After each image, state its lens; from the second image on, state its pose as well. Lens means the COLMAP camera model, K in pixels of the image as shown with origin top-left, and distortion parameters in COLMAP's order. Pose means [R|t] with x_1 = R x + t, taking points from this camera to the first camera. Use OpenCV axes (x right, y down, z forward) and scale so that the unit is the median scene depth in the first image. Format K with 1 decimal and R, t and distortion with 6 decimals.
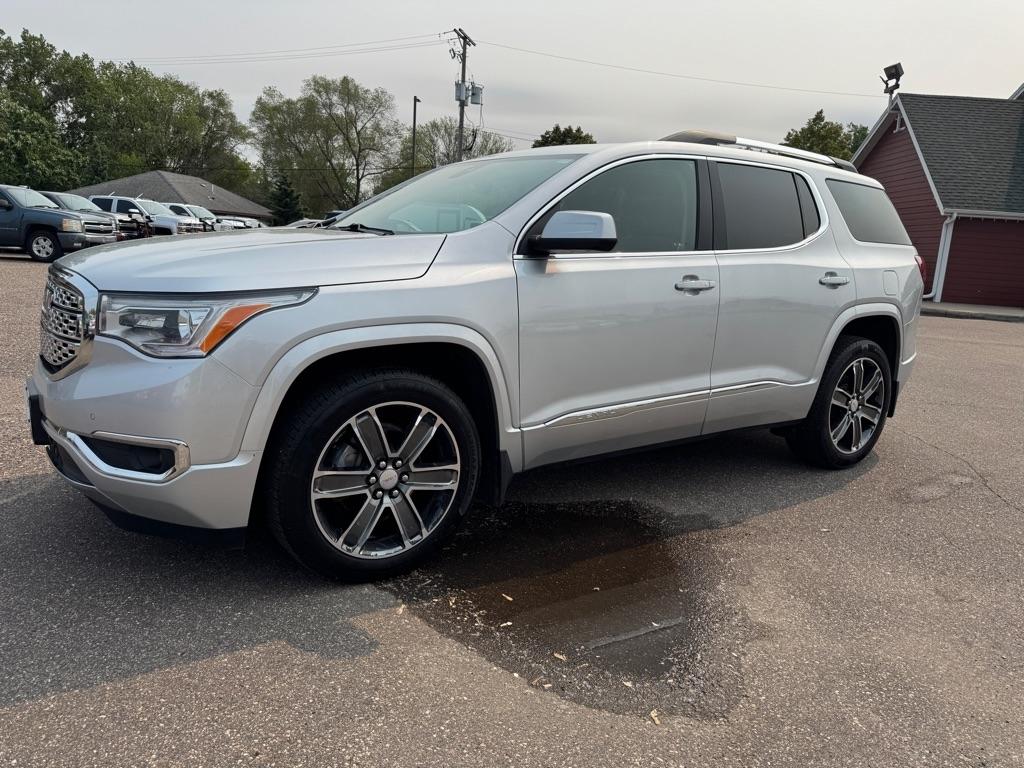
lens RADIAL K [[718.7, 0, 511.3], [0, 718.7, 379.9], [0, 0, 1]] dist [0.056521, -0.056456]
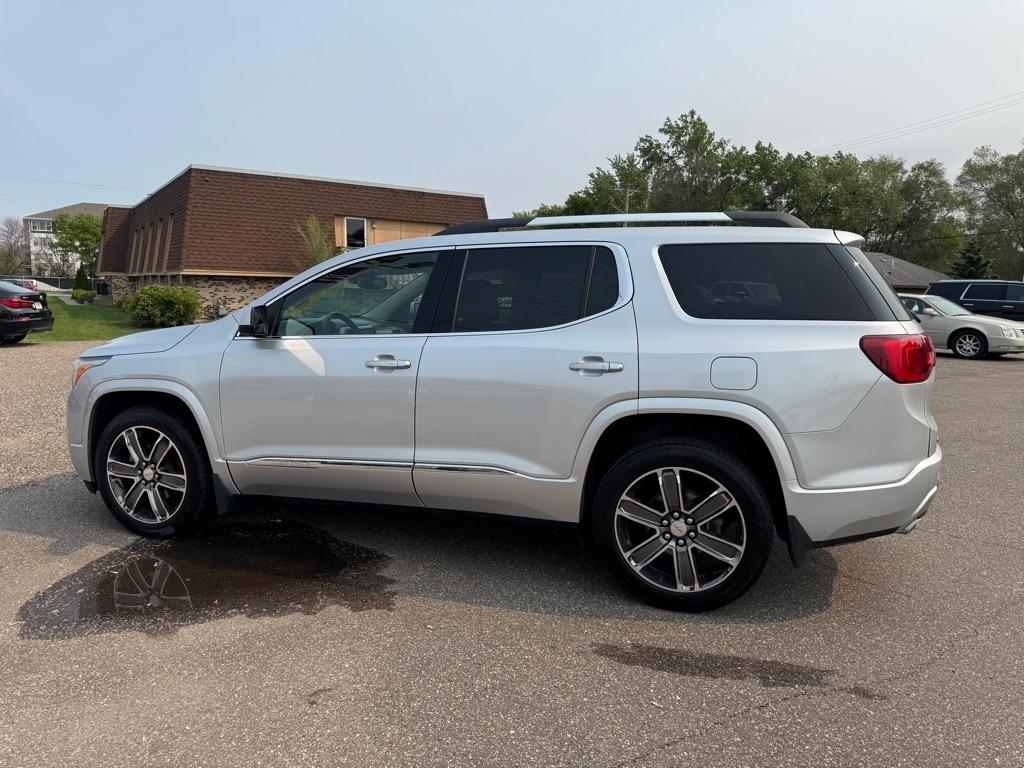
lens RADIAL K [[722.3, 0, 512.0], [0, 722.3, 384.0], [0, 0, 1]] dist [0.094532, -0.133048]
pose [[0.600273, 0.051931, -0.798107, 0.942202], [-0.128971, 0.991115, -0.032512, -0.067026], [0.789328, 0.122448, 0.601637, 0.362818]]
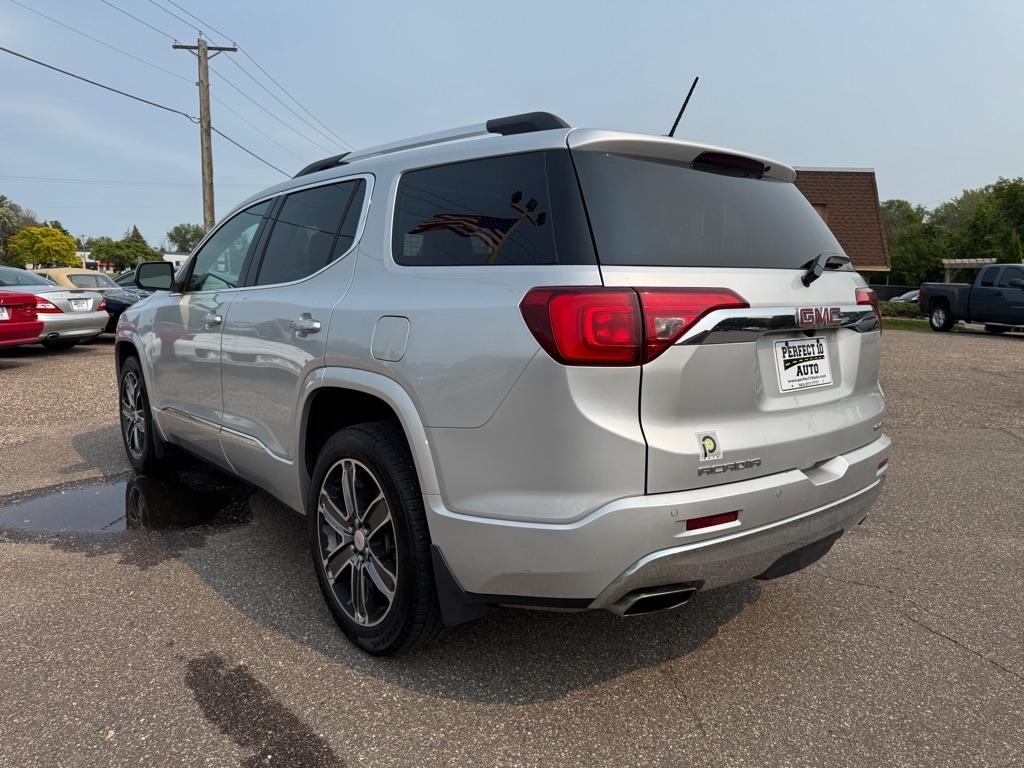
lens RADIAL K [[722.3, 0, 512.0], [0, 722.3, 384.0], [0, 0, 1]] dist [0.094532, -0.133048]
pose [[0.087881, 0.084665, -0.992526, 1.025338], [-0.197094, 0.978161, 0.065988, -0.148018], [0.976438, 0.189822, 0.102648, 1.000827]]
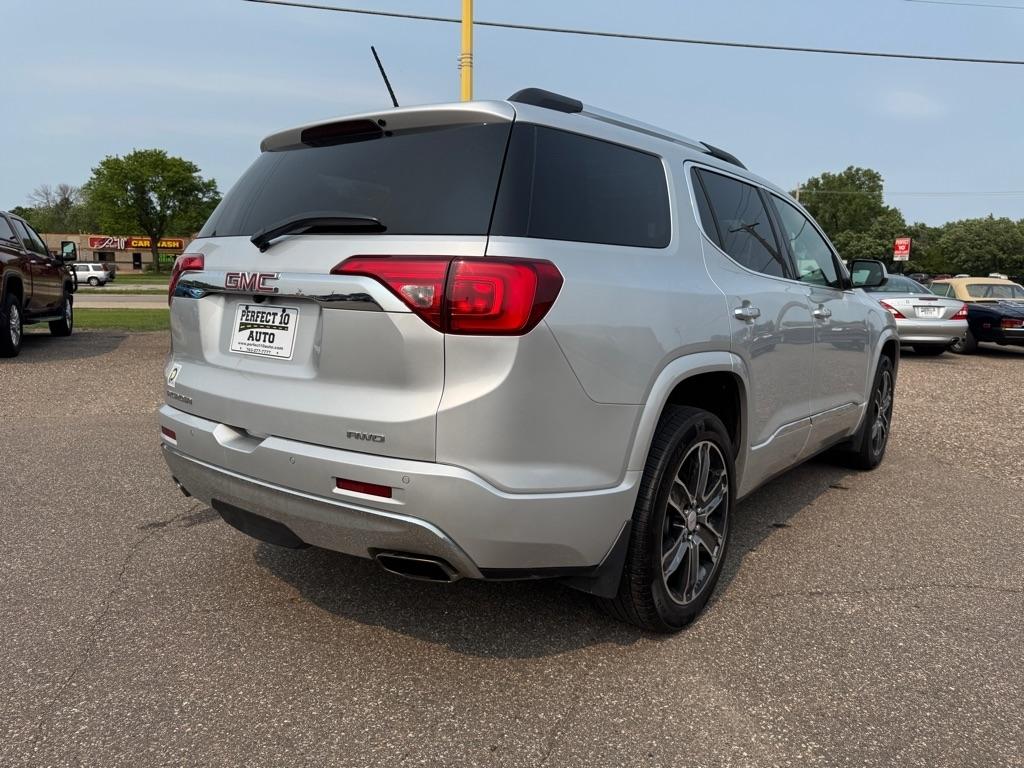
lens RADIAL K [[722.3, 0, 512.0], [0, 722.3, 384.0], [0, 0, 1]] dist [0.094532, -0.133048]
pose [[-0.951341, -0.035252, -0.306117, 0.527512], [-0.133124, 0.942960, 0.305129, -0.309230], [0.277899, 0.331033, -0.901770, 1.759103]]
